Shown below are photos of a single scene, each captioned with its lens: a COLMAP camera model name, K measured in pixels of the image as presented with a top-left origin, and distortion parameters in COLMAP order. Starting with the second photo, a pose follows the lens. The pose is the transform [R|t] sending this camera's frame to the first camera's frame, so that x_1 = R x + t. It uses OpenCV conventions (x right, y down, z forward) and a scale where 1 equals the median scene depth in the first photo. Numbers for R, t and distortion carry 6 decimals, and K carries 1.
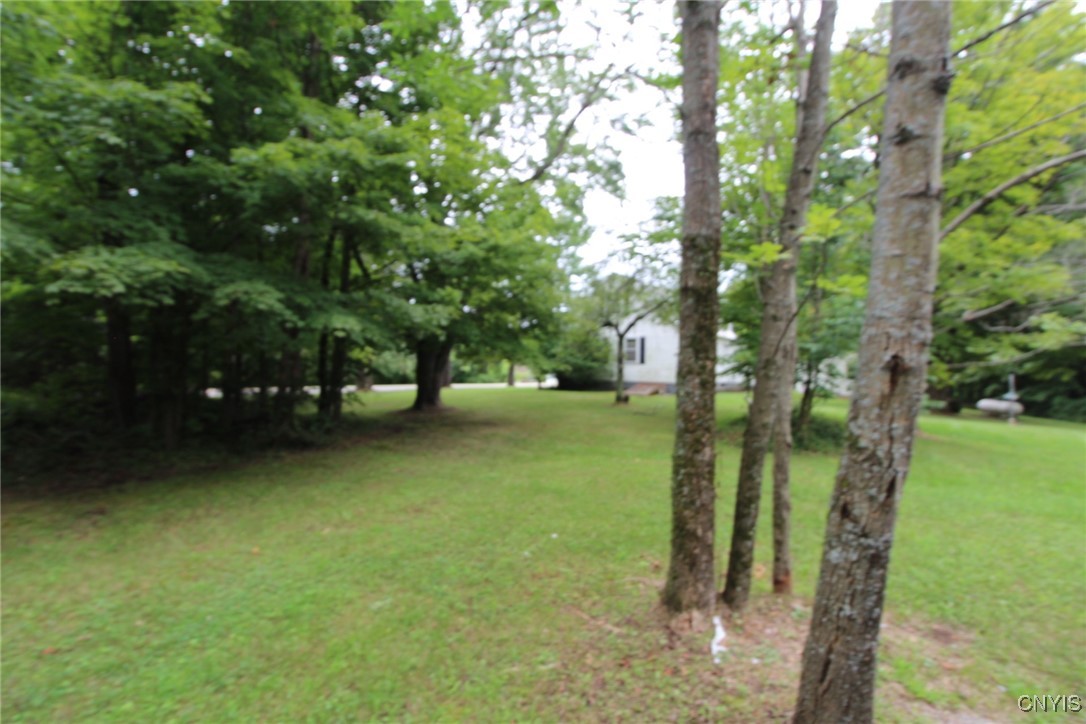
lens RADIAL K [[501.8, 0, 538.8], [0, 501.8, 351.2], [0, 0, 1]] dist [-0.005014, -0.001049]
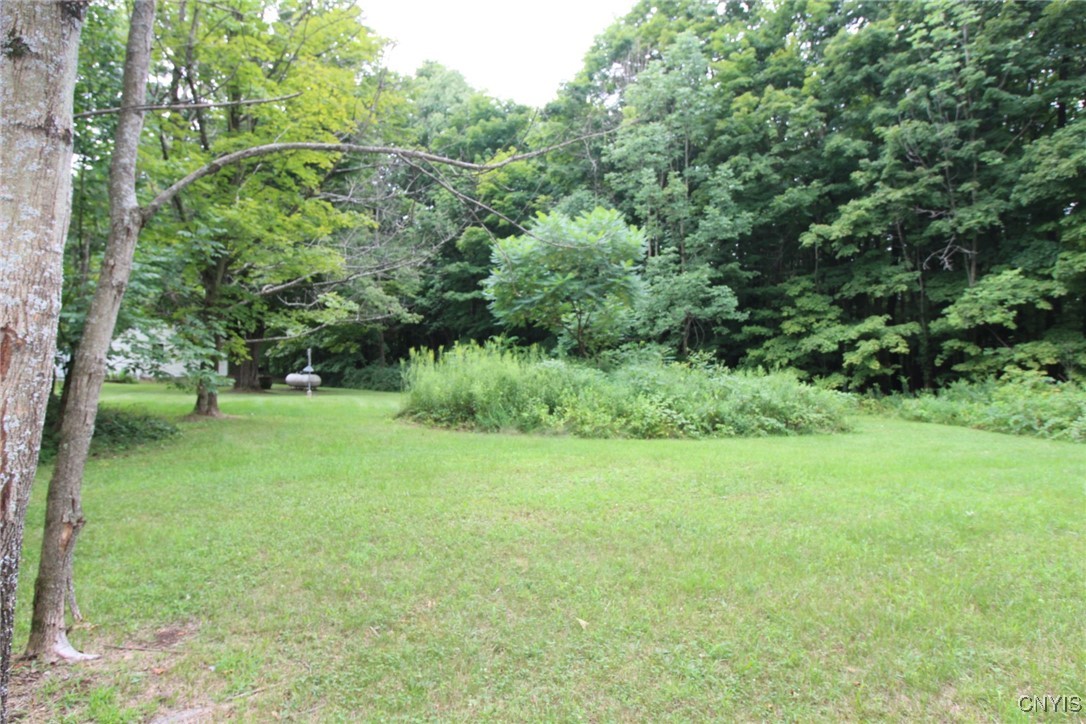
lens RADIAL K [[602.5, 0, 545.6], [0, 602.5, 345.5], [0, 0, 1]] dist [-0.004242, -0.005987]
pose [[0.483399, -0.016664, 0.875241, 0.091176], [-0.014105, 0.999541, 0.026821, -0.000831], [-0.875286, -0.025310, 0.482942, -0.055537]]
